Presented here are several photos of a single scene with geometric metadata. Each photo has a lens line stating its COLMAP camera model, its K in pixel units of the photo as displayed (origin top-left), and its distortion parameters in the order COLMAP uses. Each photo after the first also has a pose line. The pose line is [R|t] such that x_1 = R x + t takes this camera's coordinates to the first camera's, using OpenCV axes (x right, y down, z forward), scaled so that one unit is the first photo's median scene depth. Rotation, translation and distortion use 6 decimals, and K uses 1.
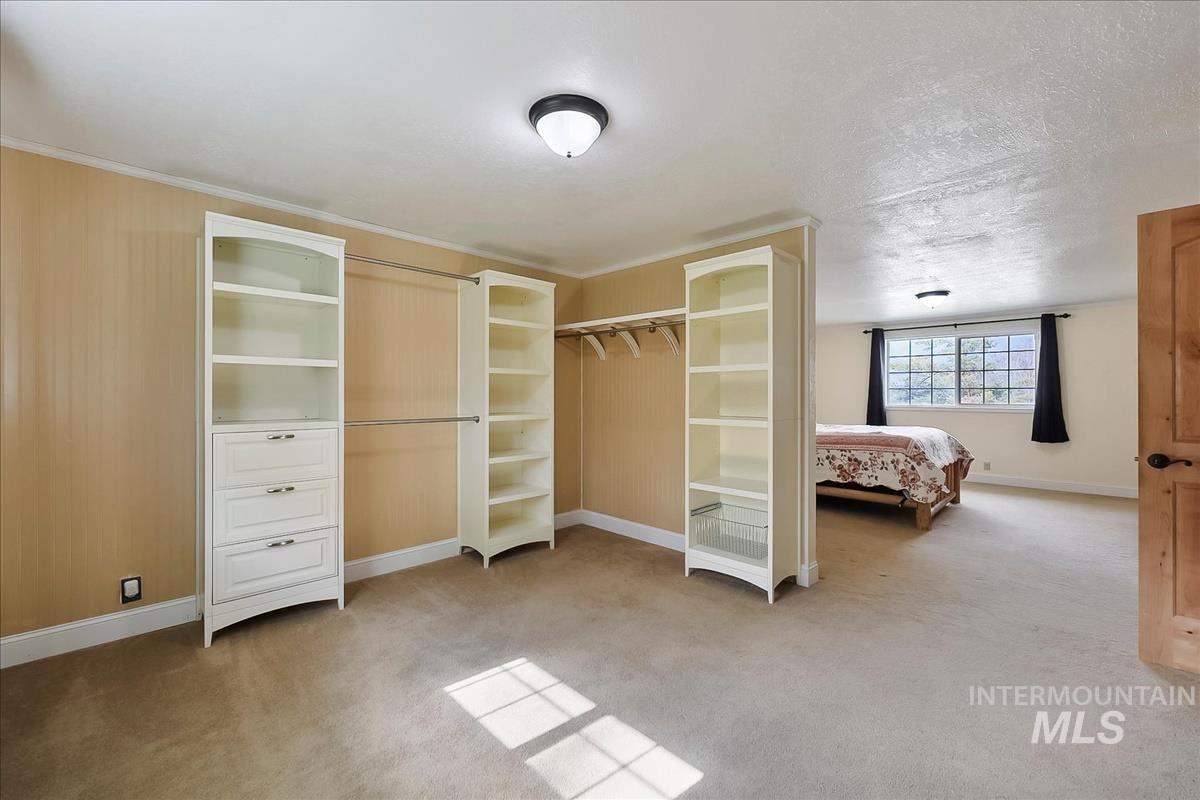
lens RADIAL K [[501.5, 0, 605.8], [0, 501.5, 395.9], [0, 0, 1]] dist [-0.001210, -0.000168]
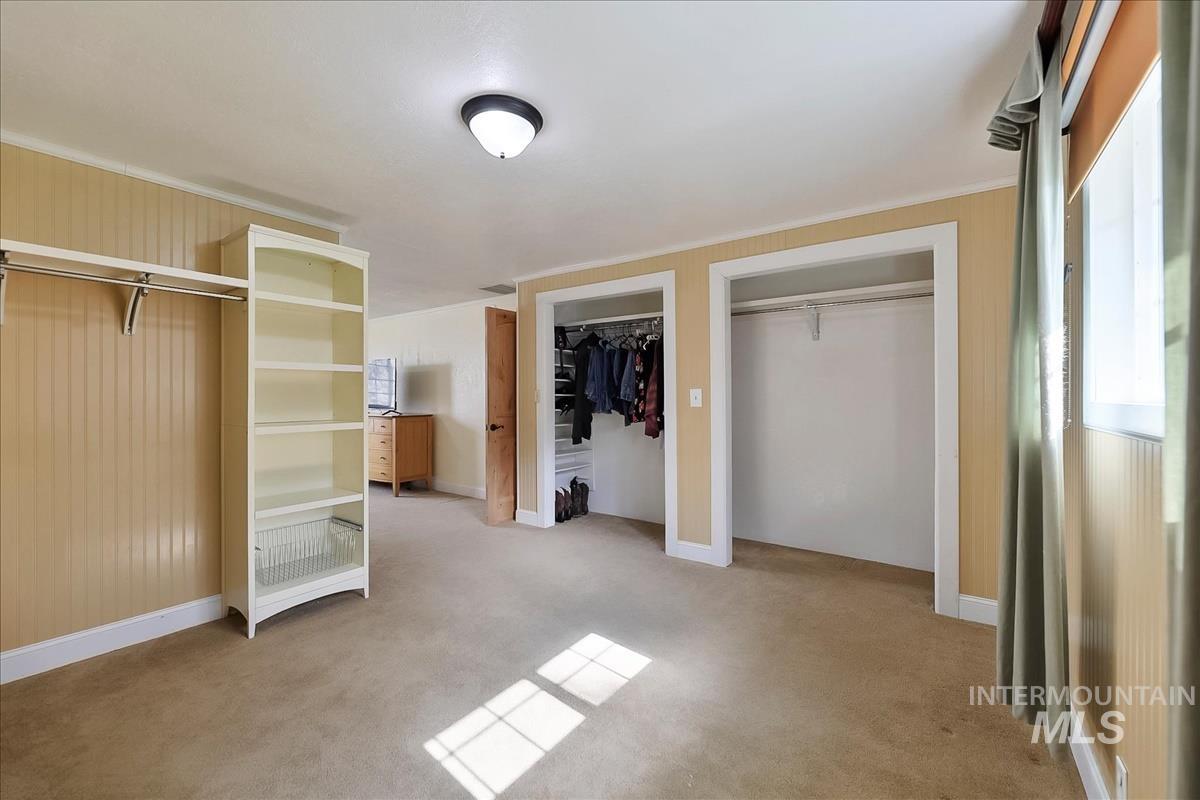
lens RADIAL K [[501.5, 0, 605.8], [0, 501.5, 395.9], [0, 0, 1]] dist [-0.001210, -0.000168]
pose [[-0.202981, 0.004863, 0.979171, -1.042253], [0.009324, 0.999952, -0.003034, 0.006805], [-0.979138, 0.008514, -0.203017, 0.961264]]
